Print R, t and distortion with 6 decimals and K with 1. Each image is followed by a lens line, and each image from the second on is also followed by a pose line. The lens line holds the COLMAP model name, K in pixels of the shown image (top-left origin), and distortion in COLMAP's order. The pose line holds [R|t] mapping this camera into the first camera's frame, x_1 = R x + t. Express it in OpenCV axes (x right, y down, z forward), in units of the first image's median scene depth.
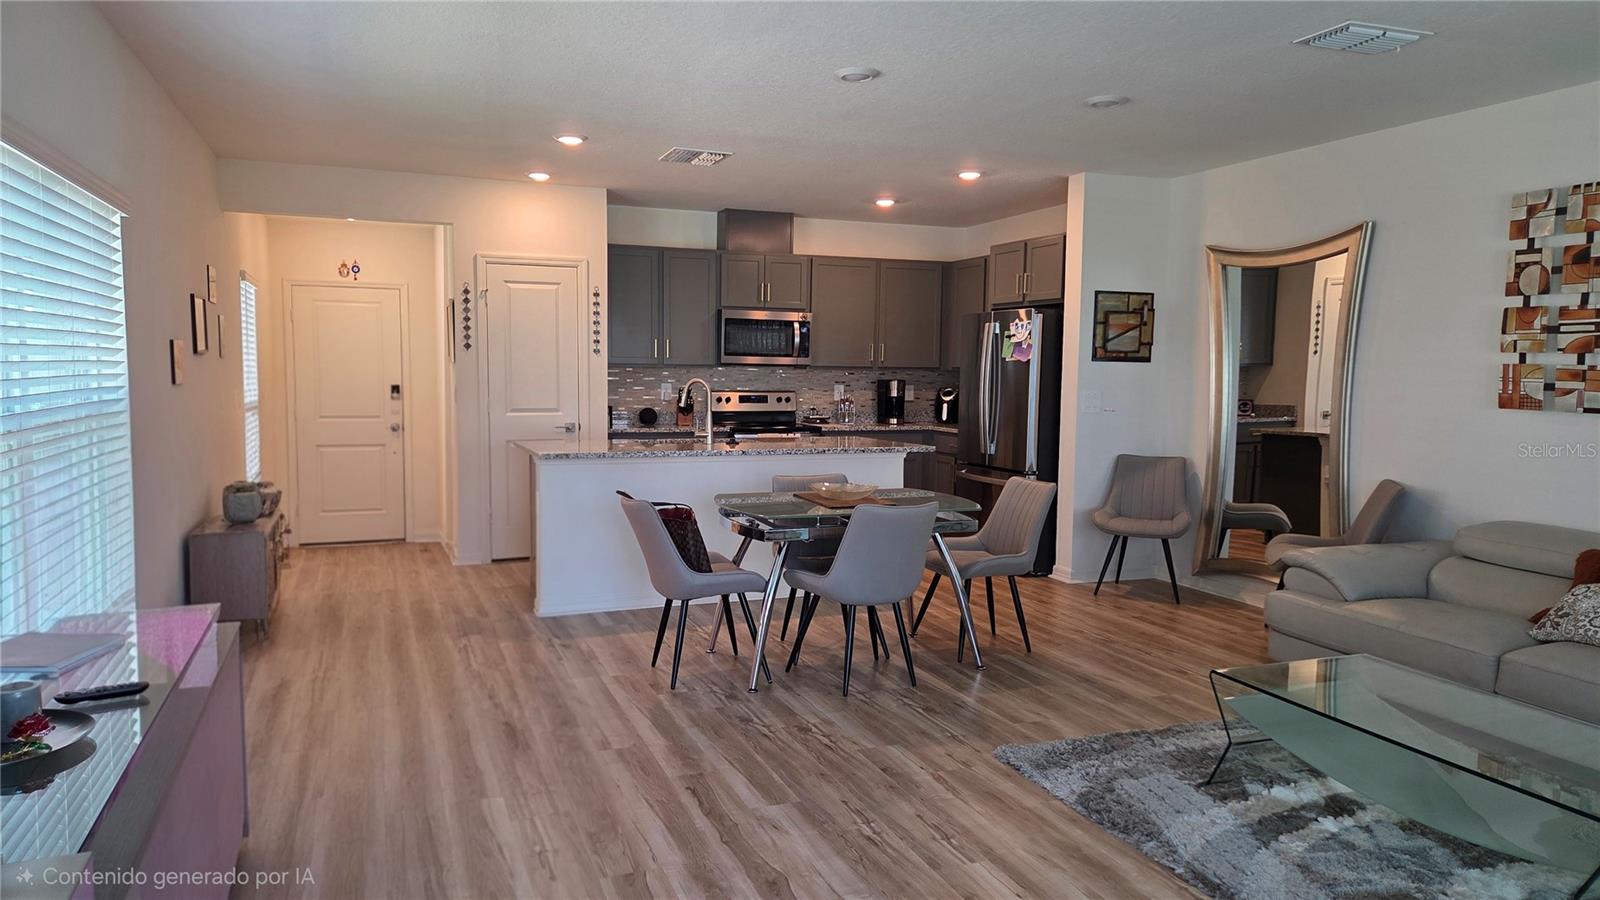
lens RADIAL K [[1079.6, 0, 796.8], [0, 1079.6, 449.1], [0, 0, 1]] dist [0.001725, -0.005450]
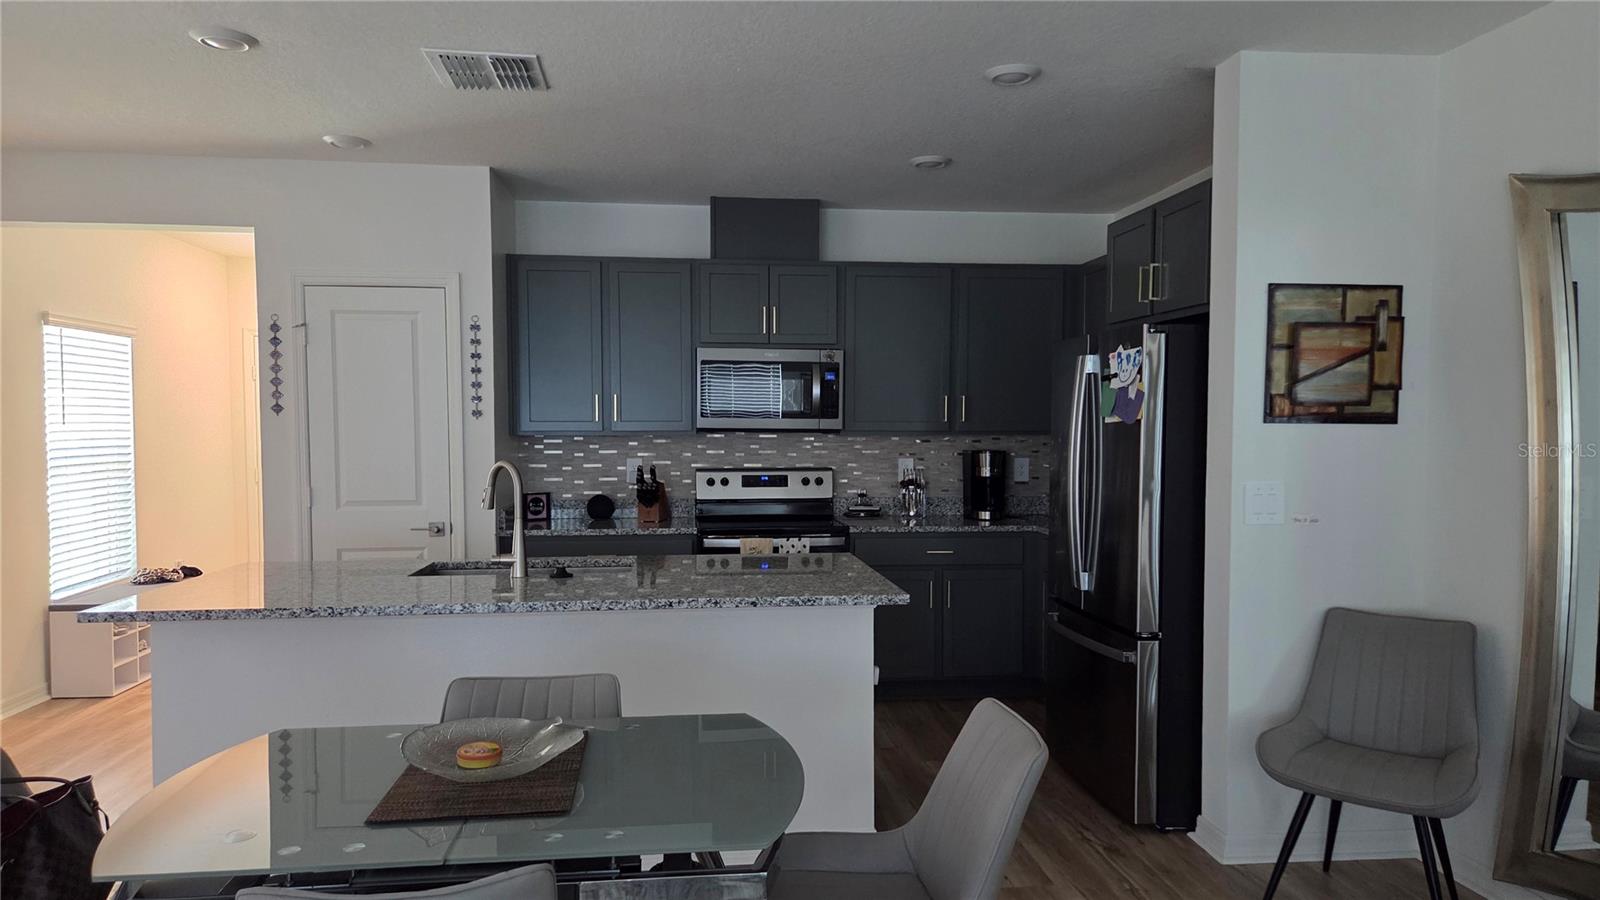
lens RADIAL K [[1079.6, 0, 801.0], [0, 1079.6, 452.0], [0, 0, 1]] dist [0.001725, -0.005450]
pose [[0.967290, -0.002707, -0.253660, 0.184773], [-0.009532, 0.998849, -0.047008, -0.040454], [0.253496, 0.047888, 0.966150, 0.441269]]
